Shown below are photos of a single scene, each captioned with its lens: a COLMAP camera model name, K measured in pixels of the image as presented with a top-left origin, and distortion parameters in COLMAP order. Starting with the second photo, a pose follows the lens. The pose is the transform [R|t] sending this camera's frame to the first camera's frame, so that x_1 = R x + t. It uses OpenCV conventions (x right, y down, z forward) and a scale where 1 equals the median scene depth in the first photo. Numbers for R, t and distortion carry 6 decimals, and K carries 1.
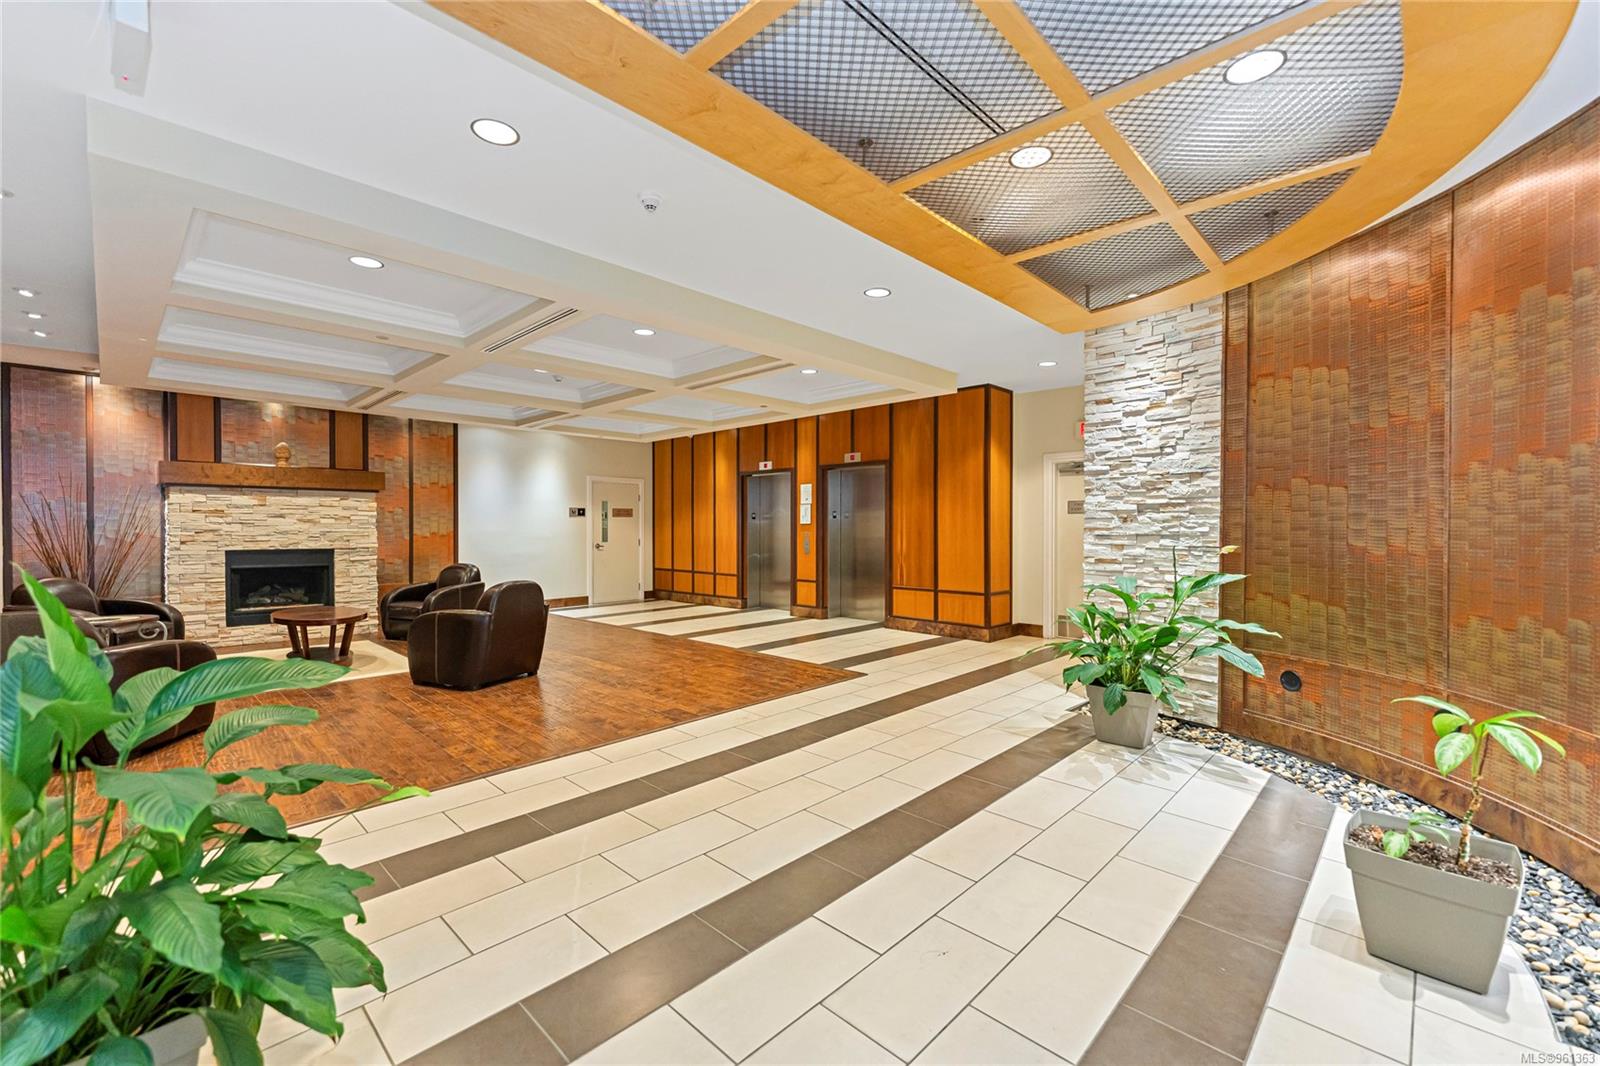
lens RADIAL K [[648.0, 0, 800.0], [0, 648.0, 533.0], [0, 0, 1]] dist [0.000492, 0.000216]
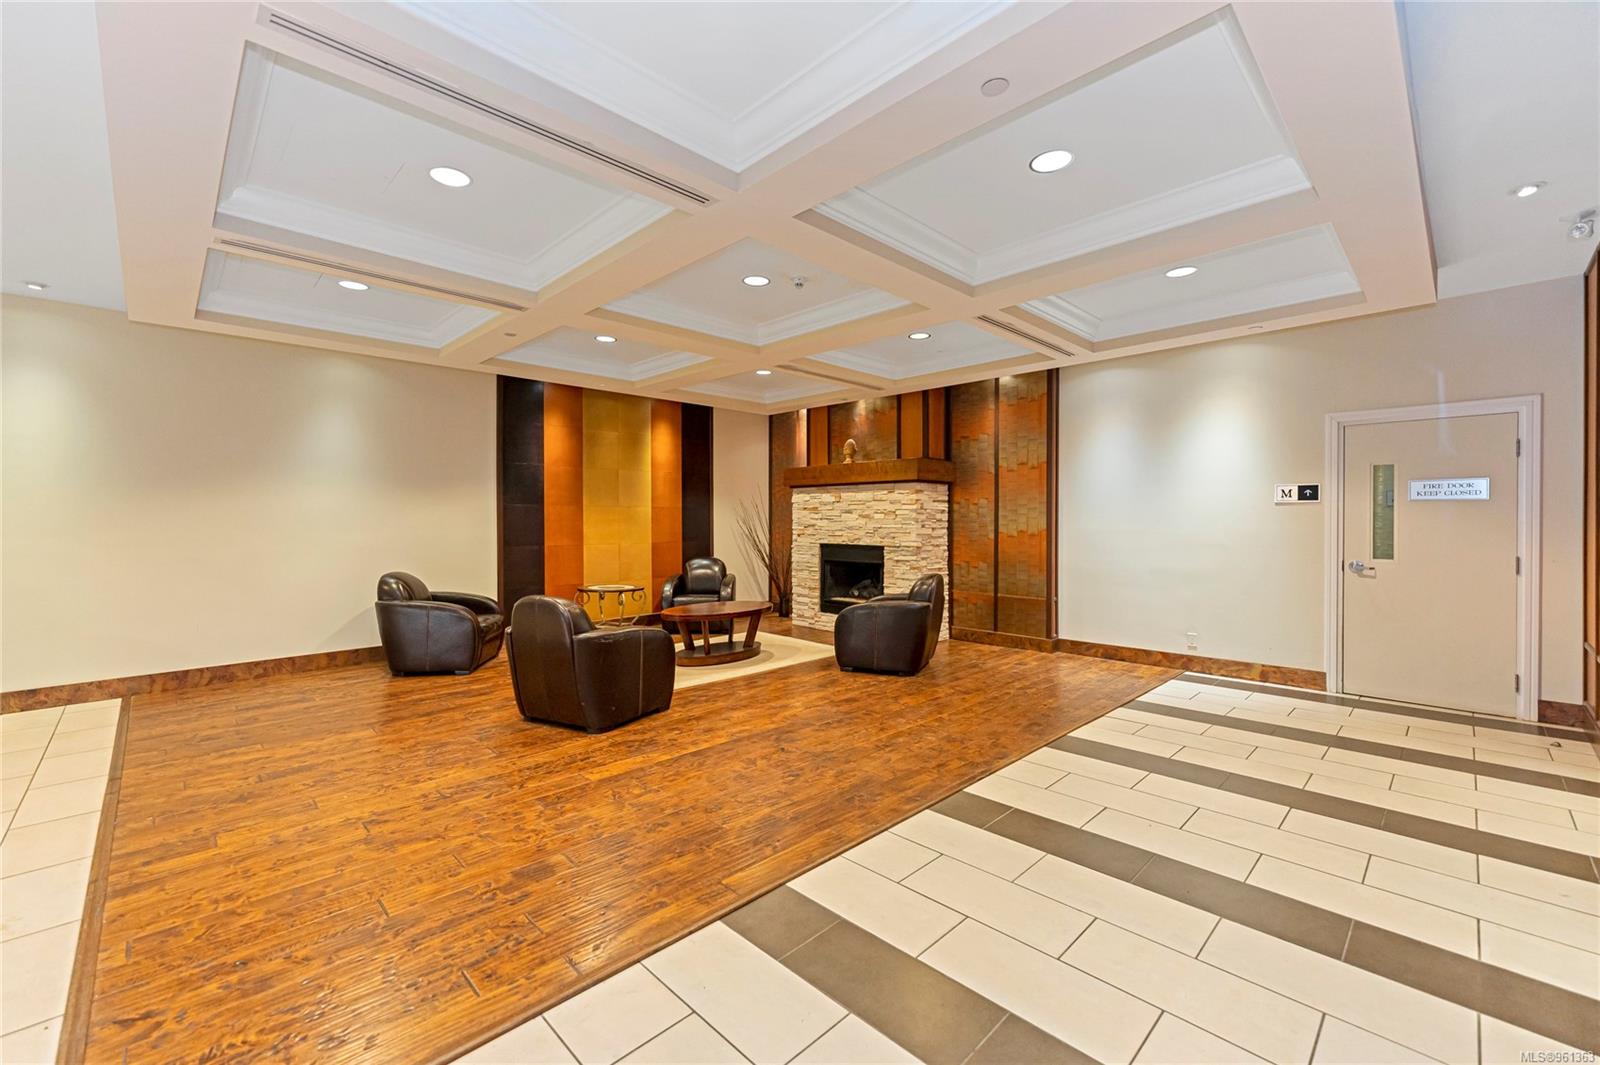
lens RADIAL K [[648.0, 0, 800.0], [0, 648.0, 532.5], [0, 0, 1]] dist [0.000492, 0.000216]
pose [[-0.017212, 0.017922, -0.999691, 0.208360], [-0.011032, 0.999775, 0.018113, -0.010463], [0.999791, 0.011340, -0.017010, 0.892260]]
